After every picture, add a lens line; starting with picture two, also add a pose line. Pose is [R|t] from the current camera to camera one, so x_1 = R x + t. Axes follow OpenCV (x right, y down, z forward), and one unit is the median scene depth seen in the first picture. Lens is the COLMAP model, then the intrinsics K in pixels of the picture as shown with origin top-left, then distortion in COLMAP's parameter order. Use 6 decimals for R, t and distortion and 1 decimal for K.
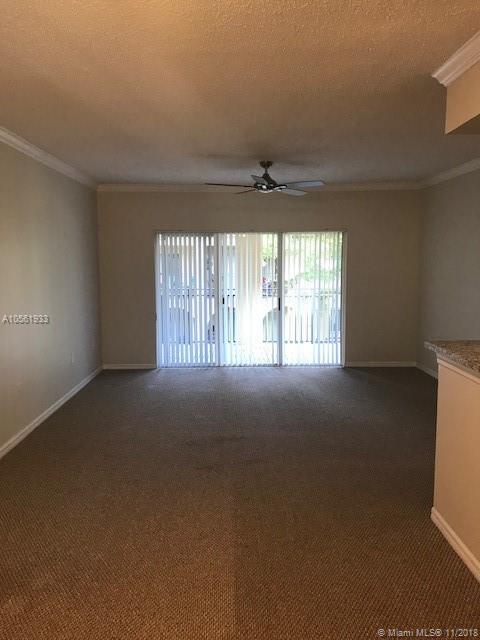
lens RADIAL K [[519.1, 0, 240.0], [0, 519.1, 320.0], [0, 0, 1]] dist [0.098436, -0.194888]
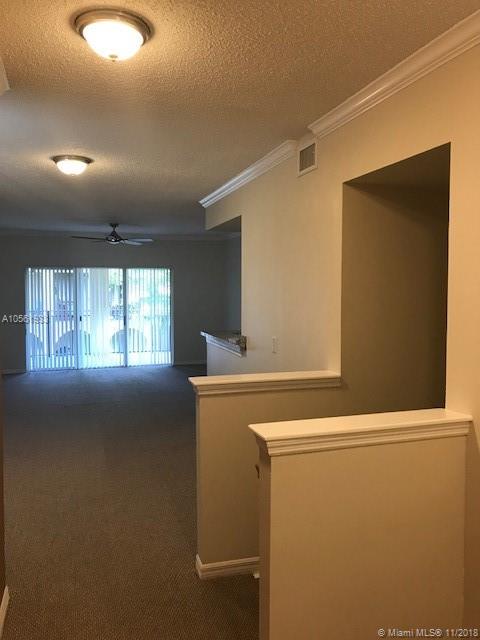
lens RADIAL K [[519.1, 0, 240.0], [0, 519.1, 320.0], [0, 0, 1]] dist [0.098436, -0.194888]
pose [[0.957135, -0.010486, 0.289453, -0.029632], [0.024496, 0.998695, -0.044821, 0.034863], [-0.288605, 0.049990, 0.956142, -0.379560]]
